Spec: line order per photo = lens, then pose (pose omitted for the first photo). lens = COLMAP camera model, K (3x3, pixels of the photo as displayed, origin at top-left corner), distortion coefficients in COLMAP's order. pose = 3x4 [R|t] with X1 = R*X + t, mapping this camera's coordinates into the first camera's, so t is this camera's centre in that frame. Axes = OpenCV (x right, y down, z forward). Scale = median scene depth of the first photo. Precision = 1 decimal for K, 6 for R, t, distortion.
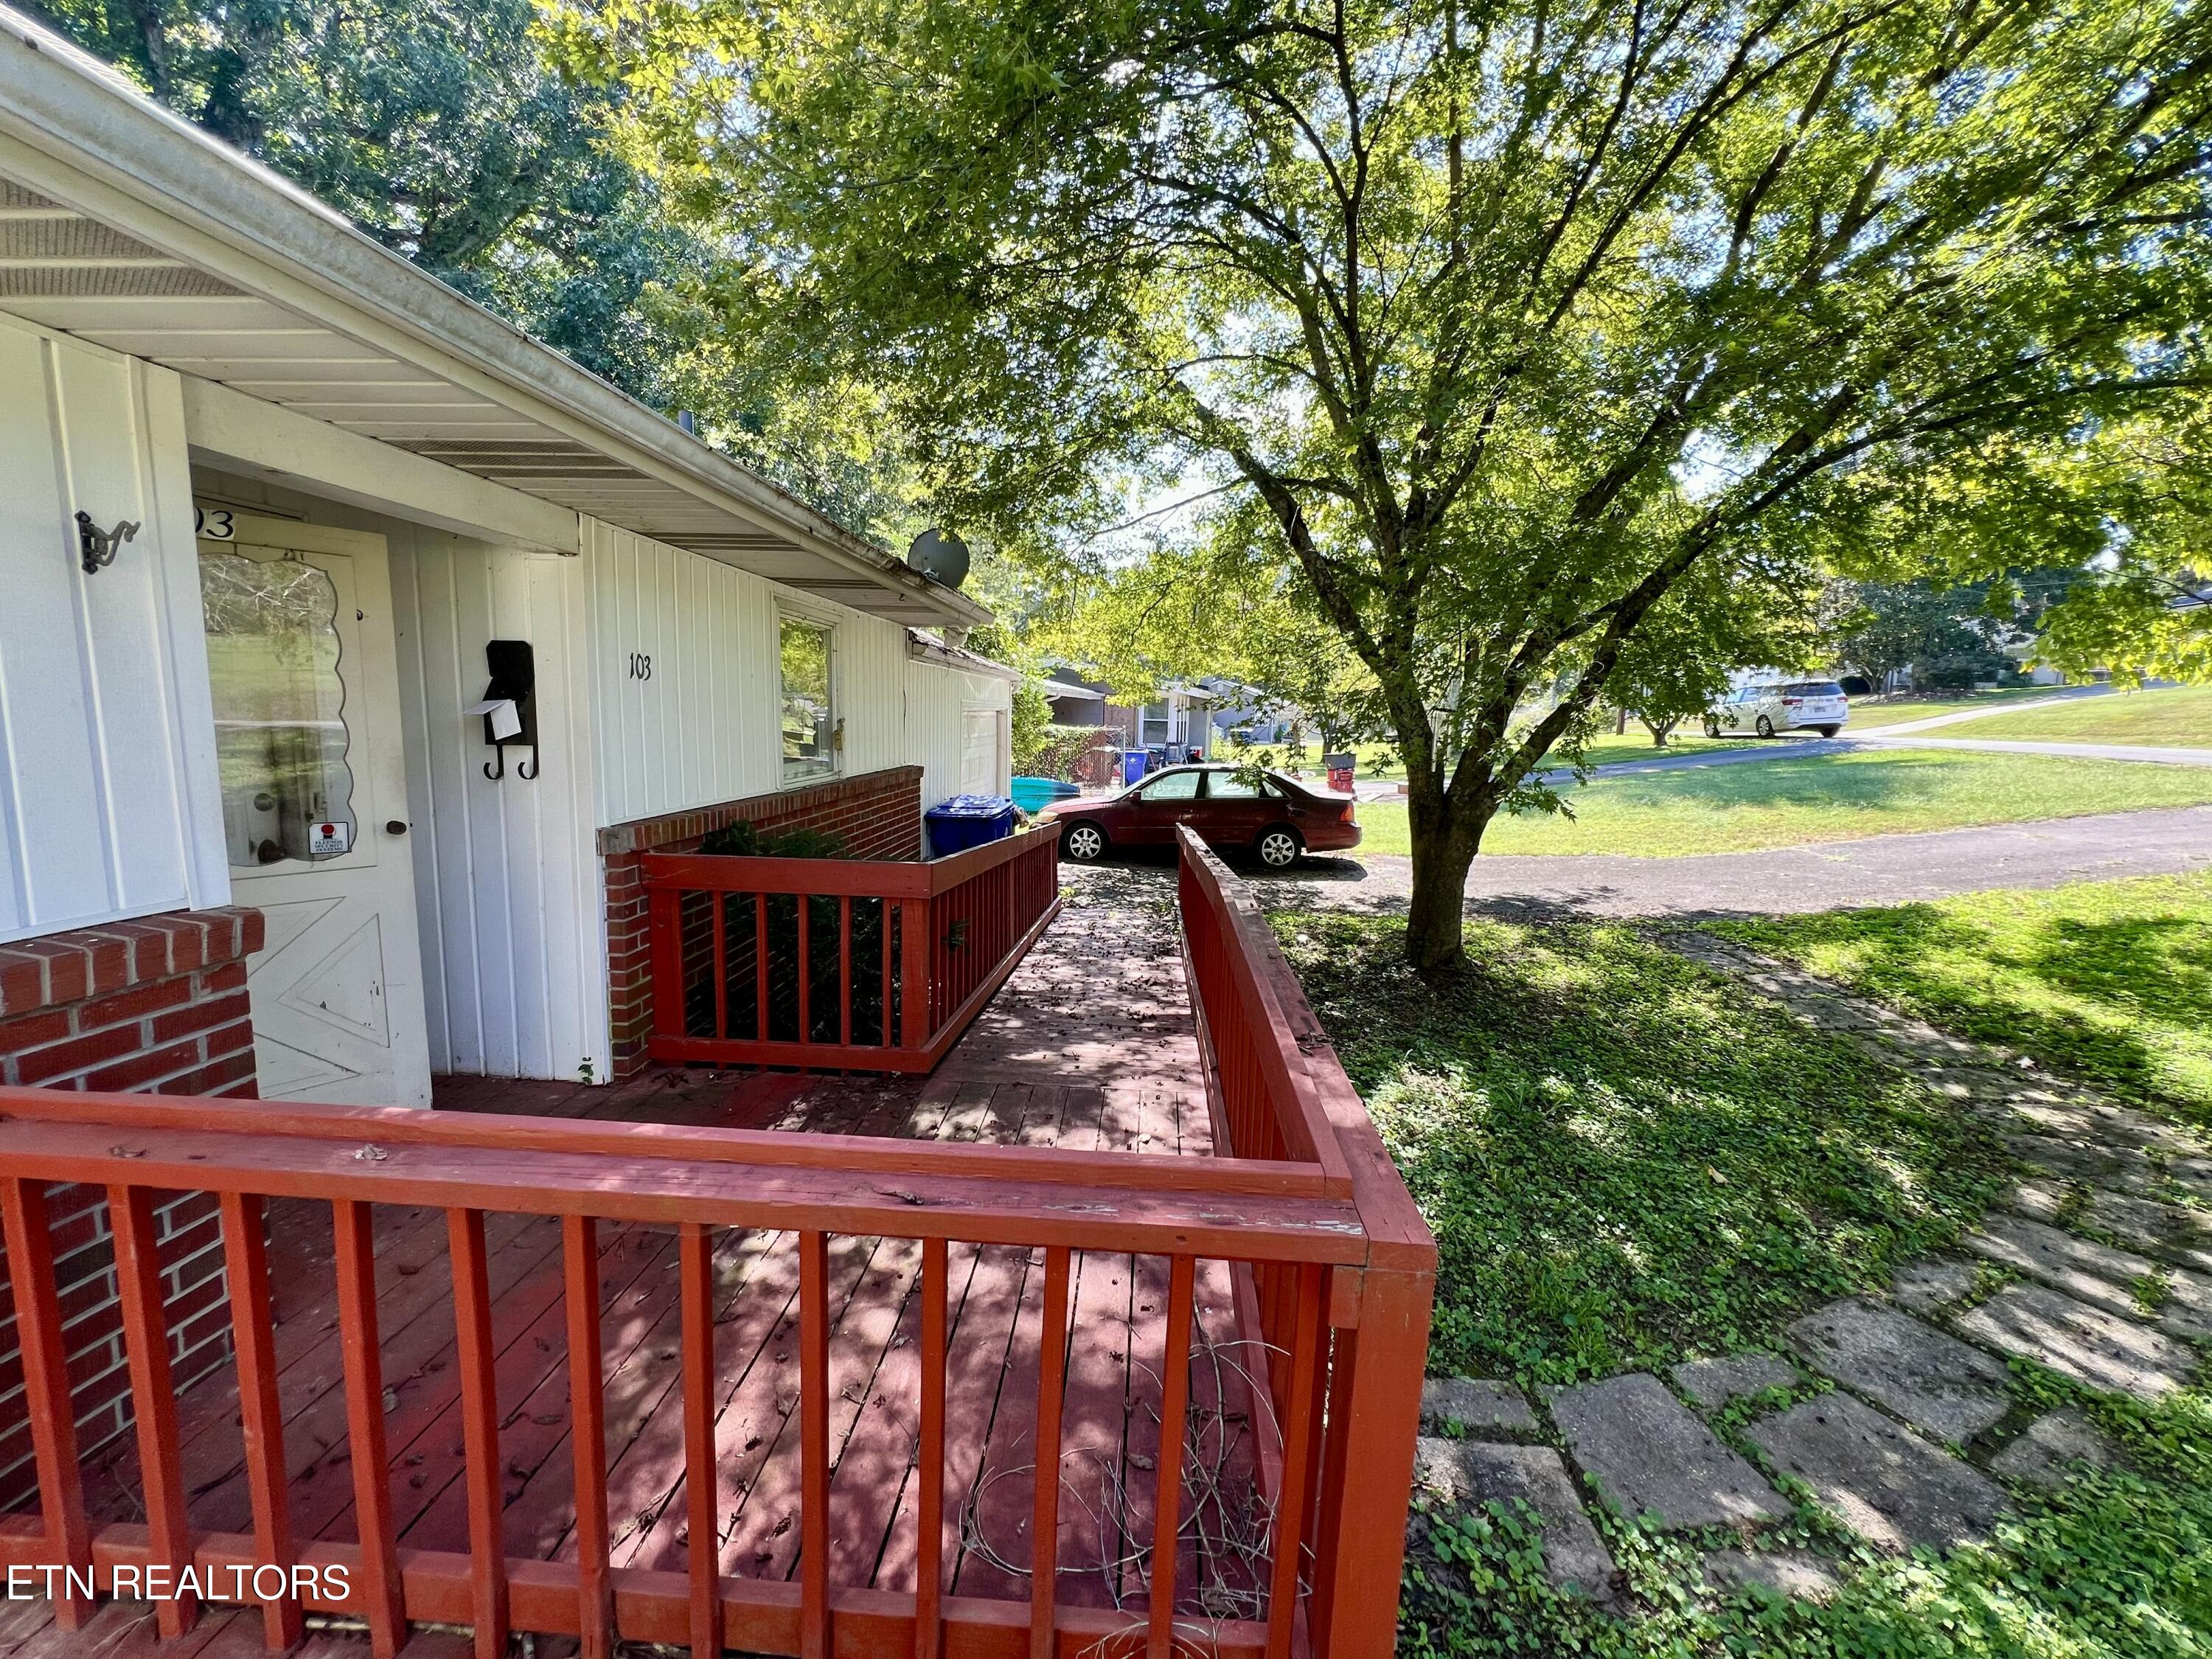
lens RADIAL K [[881.7, 0, 1106.7], [0, 881.7, 831.5], [0, 0, 1]] dist [-0.002054, 0.000205]
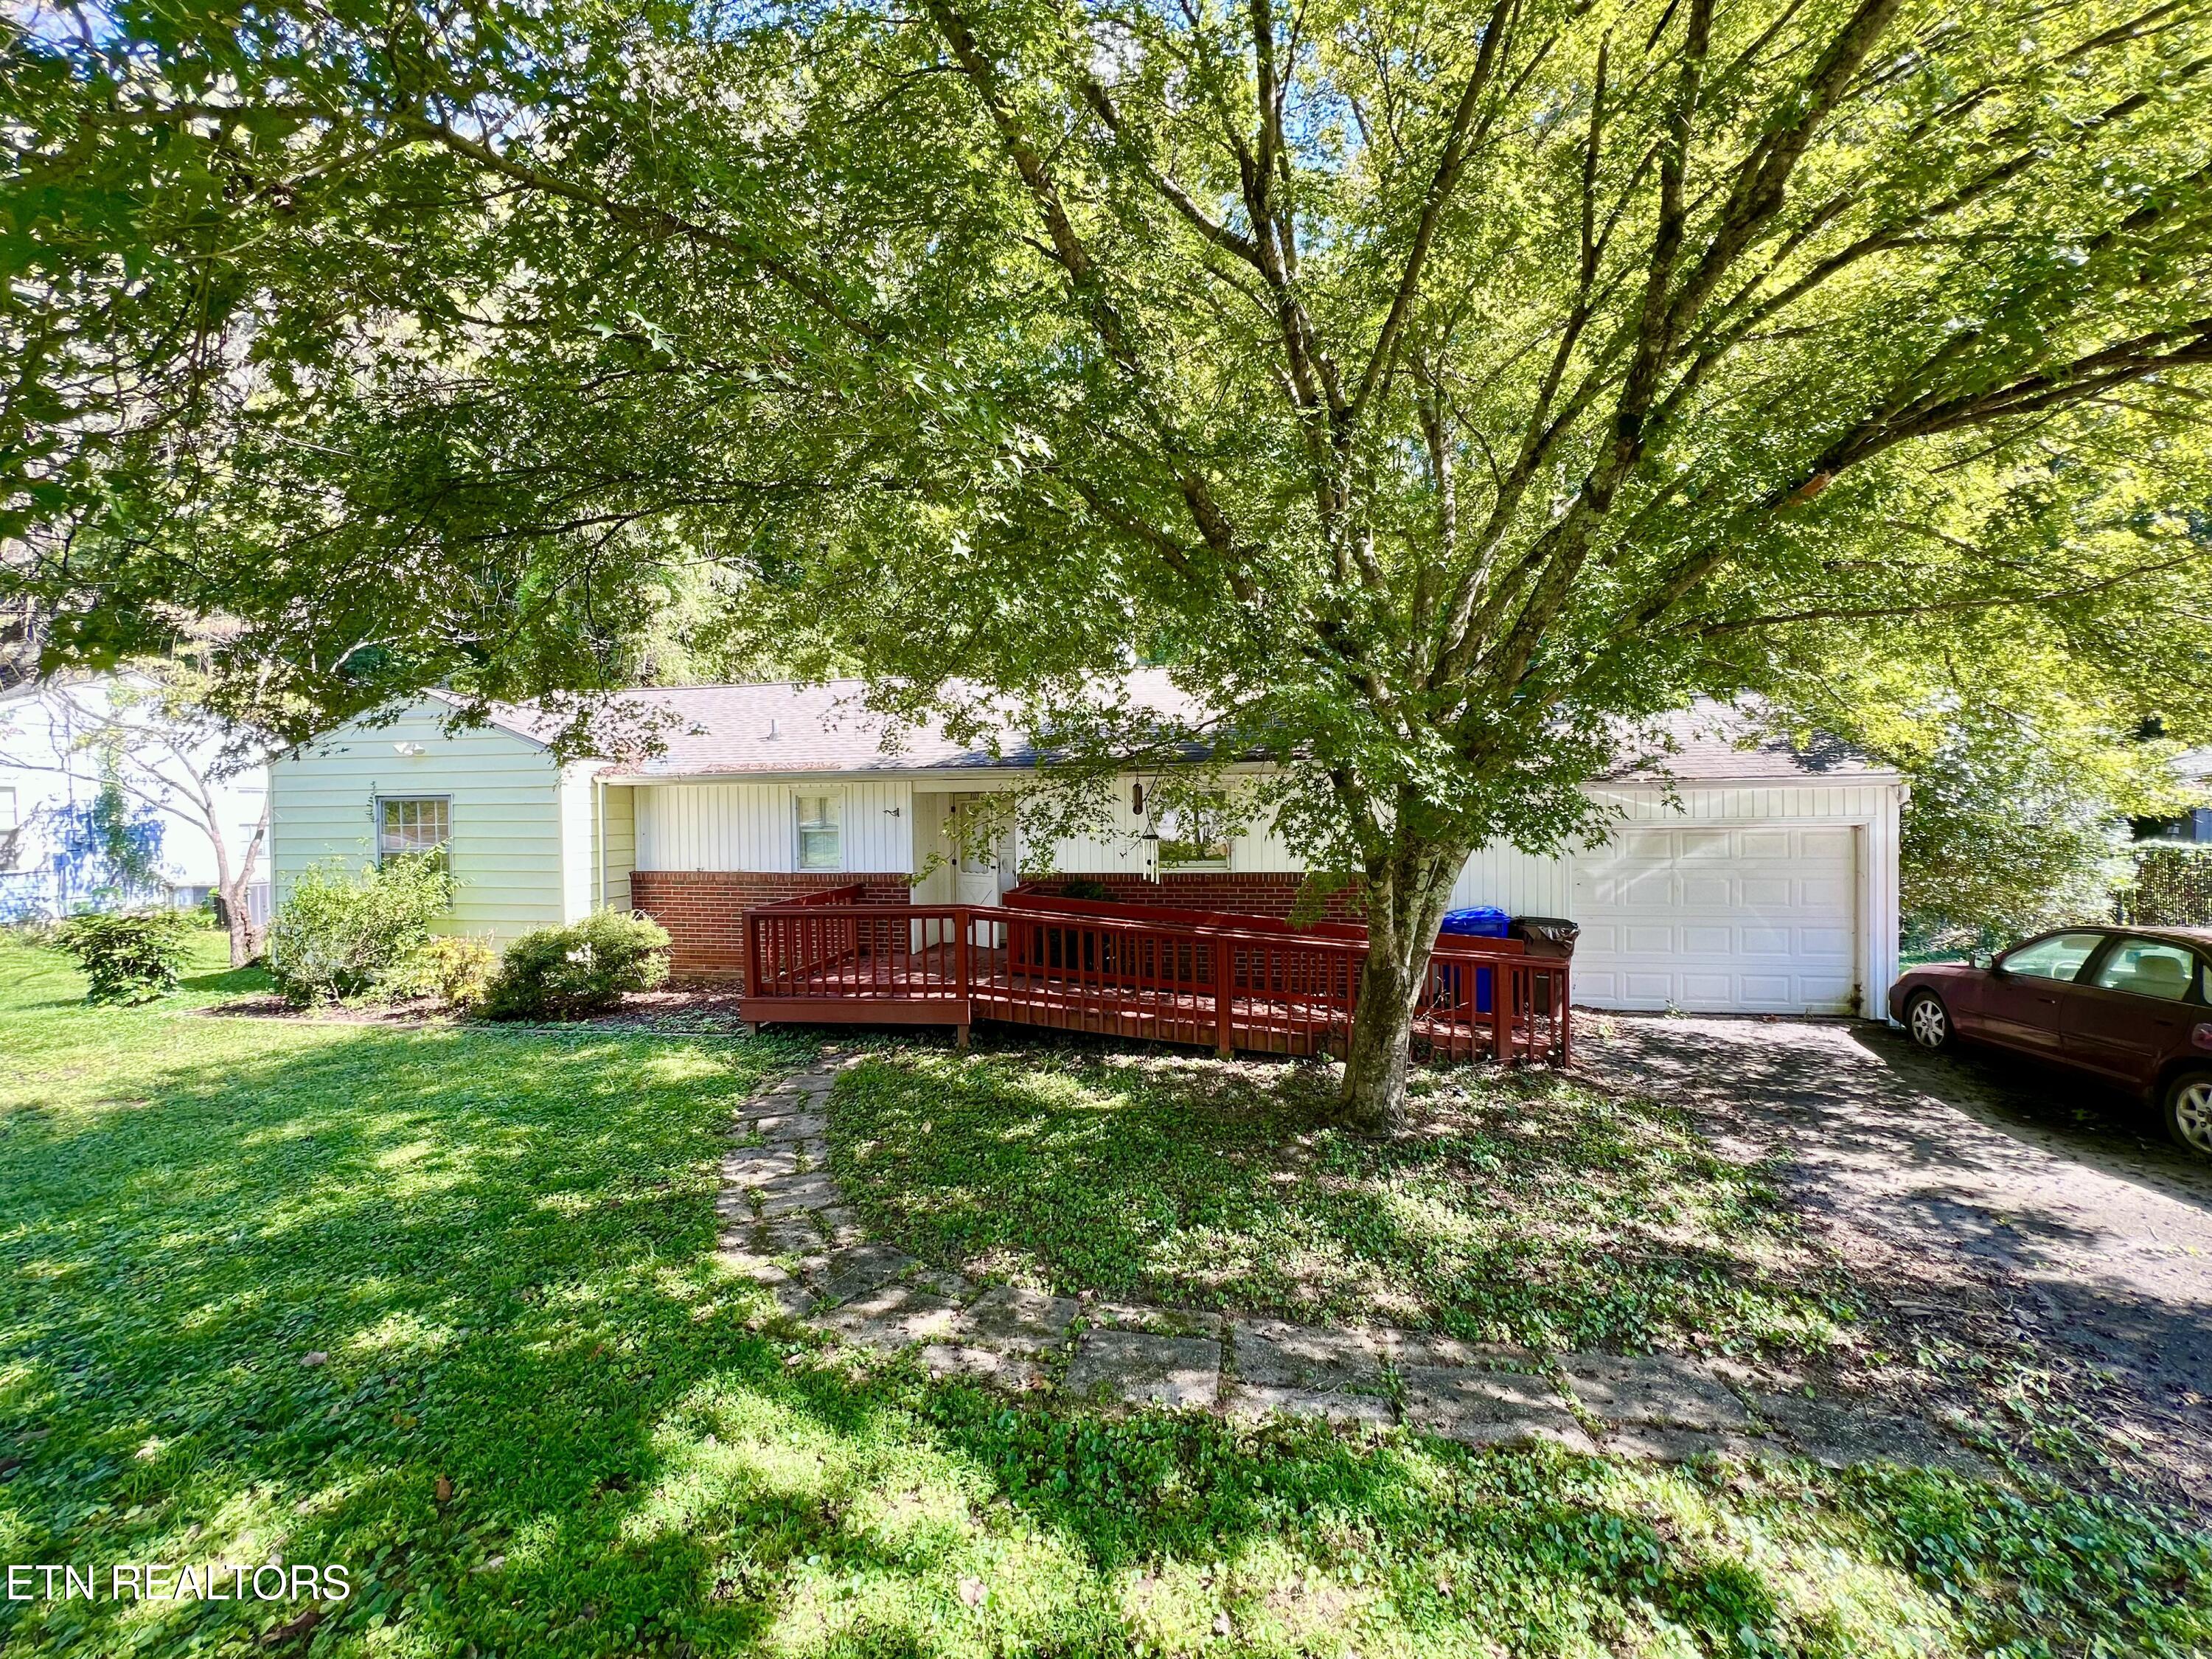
lens RADIAL K [[897.1, 0, 1118.4], [0, 897.1, 835.5], [0, 0, 1]] dist [-0.000477, -0.000144]
pose [[-0.116525, 0.002541, -0.993185, 0.731758], [-0.124846, 0.992027, 0.017186, -0.063953], [0.985310, 0.125998, -0.115278, 0.461101]]
